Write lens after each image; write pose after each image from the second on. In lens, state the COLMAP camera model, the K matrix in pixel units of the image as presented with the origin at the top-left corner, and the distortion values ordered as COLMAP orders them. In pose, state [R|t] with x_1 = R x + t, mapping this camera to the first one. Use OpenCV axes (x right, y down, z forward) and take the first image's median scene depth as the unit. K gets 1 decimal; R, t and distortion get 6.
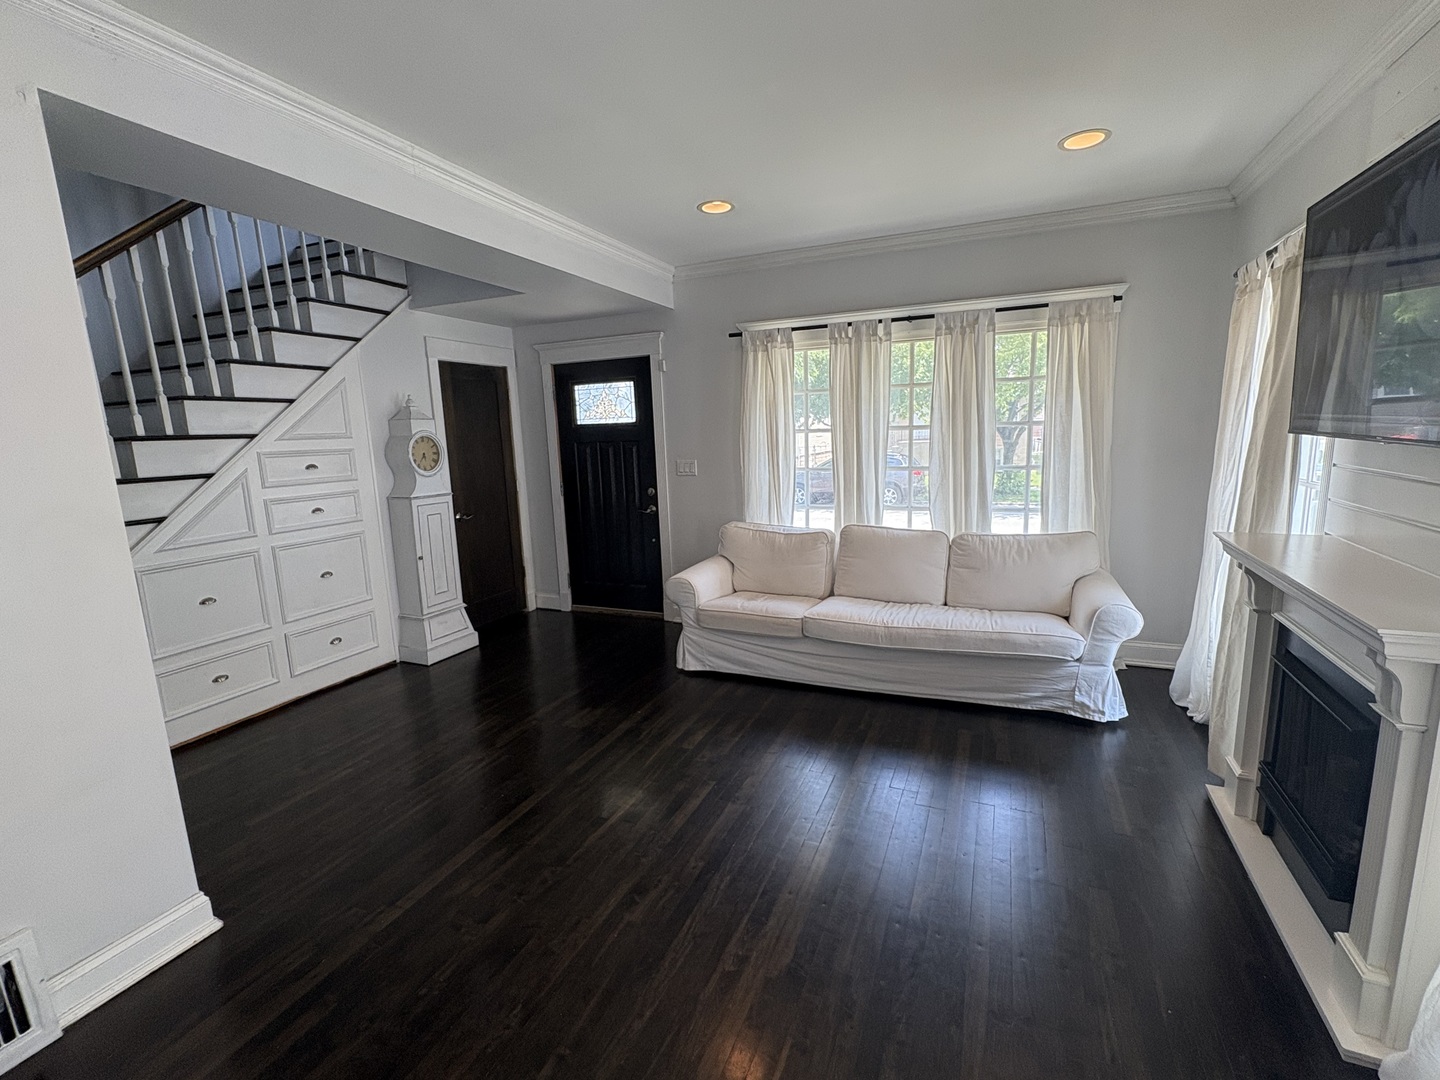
lens RADIAL K [[646.4, 0, 729.1], [0, 646.4, 546.3], [0, 0, 1]] dist [-0.001744, 0.000789]
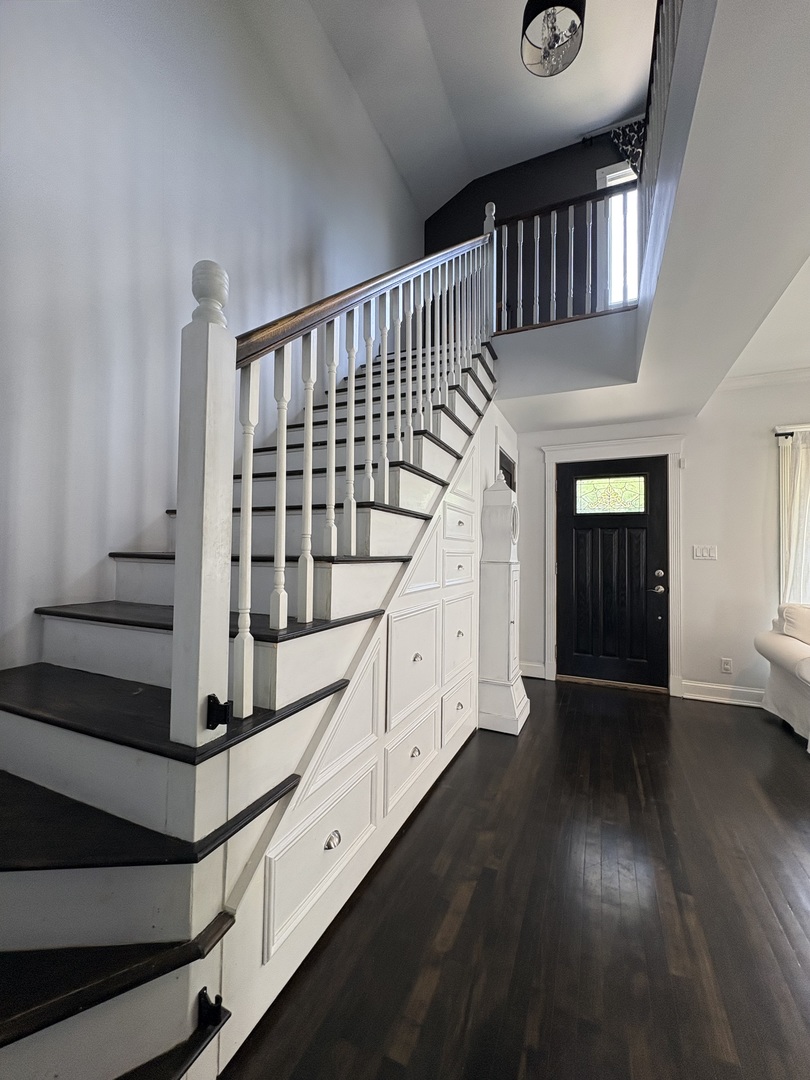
lens RADIAL K [[429.2, 0, 406.9], [0, 429.2, 542.2], [0, 0, 1]] dist [0.000958, -0.000114]
pose [[0.998643, 0.049448, -0.016371, -0.548087], [-0.051728, 0.978329, -0.200491, 0.033267], [0.006103, 0.201066, 0.979559, 0.268964]]
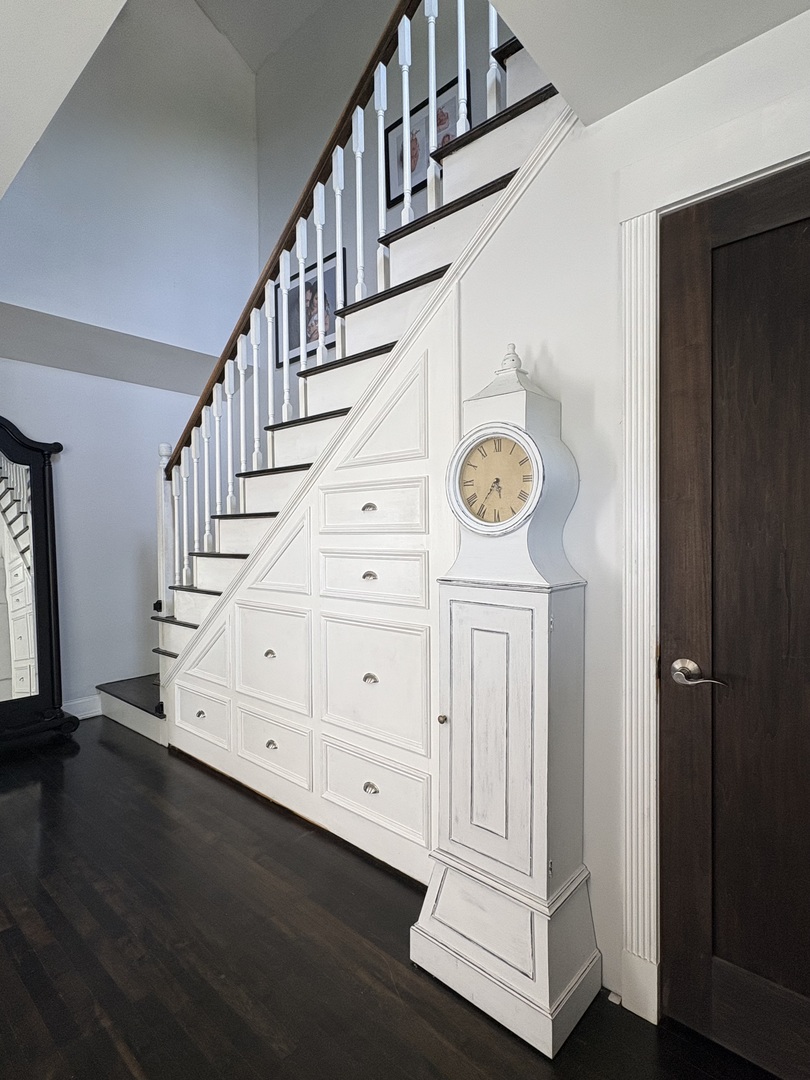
lens RADIAL K [[547.1, 0, 406.5], [0, 547.1, 539.0], [0, 0, 1]] dist [-0.002951, -0.000672]
pose [[-0.321806, 0.042828, -0.945837, -0.109116], [-0.152465, 0.983595, 0.096411, -0.114926], [0.934449, 0.175233, -0.309997, 0.925460]]
